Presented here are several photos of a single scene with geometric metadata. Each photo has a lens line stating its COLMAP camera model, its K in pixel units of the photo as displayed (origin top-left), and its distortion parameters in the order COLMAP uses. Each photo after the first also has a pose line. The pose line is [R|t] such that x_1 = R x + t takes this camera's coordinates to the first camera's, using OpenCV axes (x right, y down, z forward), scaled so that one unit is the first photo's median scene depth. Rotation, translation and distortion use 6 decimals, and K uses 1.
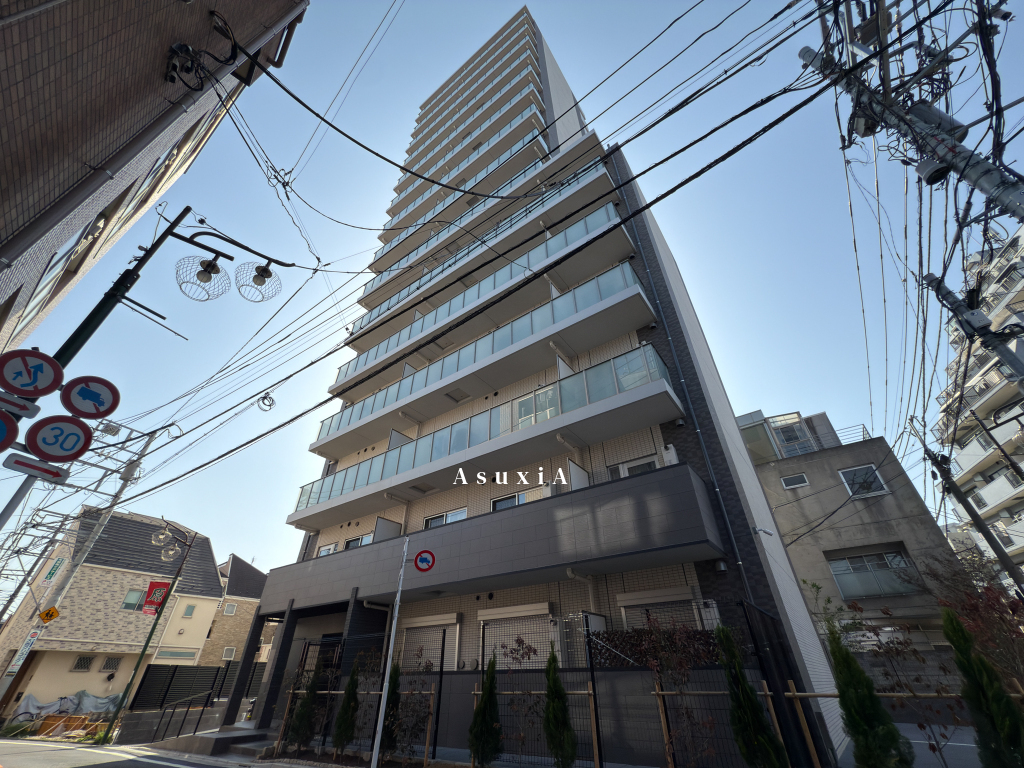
lens RADIAL K [[410.7, 0, 513.0], [0, 410.7, 381.7], [0, 0, 1]] dist [-0.000835, 0.000032]
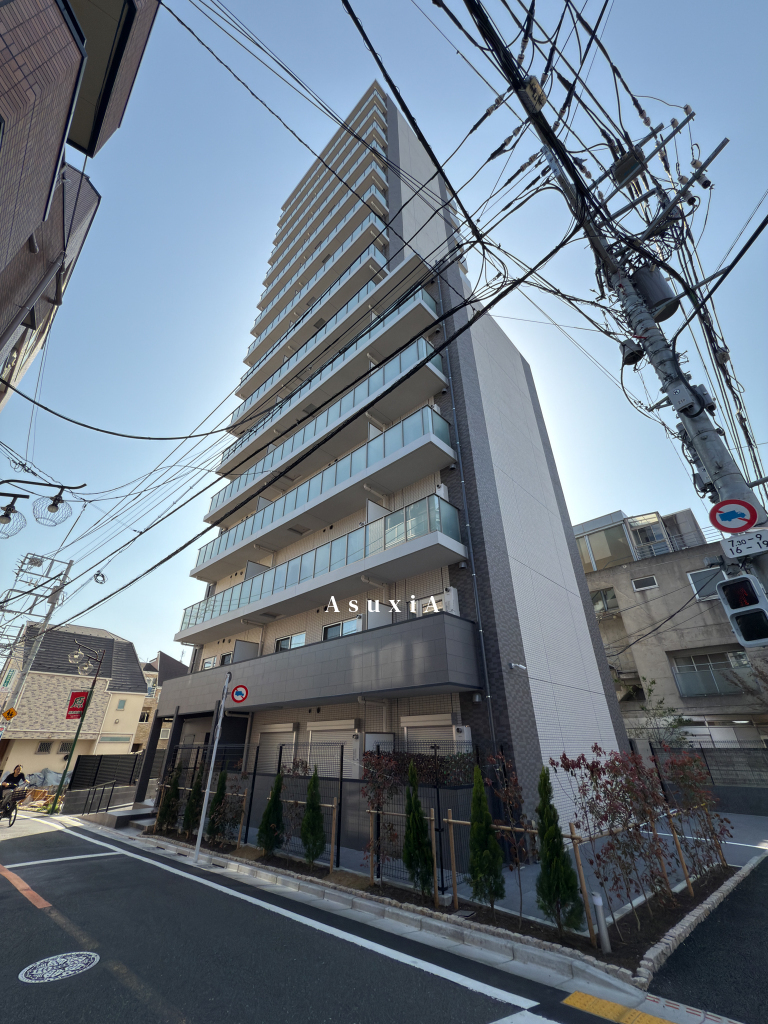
lens RADIAL K [[409.4, 0, 382.3], [0, 409.4, 513.3], [0, 0, 1]] dist [0.001567, 0.000032]
pose [[0.992114, -0.060664, -0.109683, 0.184681], [0.072954, 0.991055, 0.111748, -0.102503], [0.101923, -0.118868, 0.987665, -0.054788]]
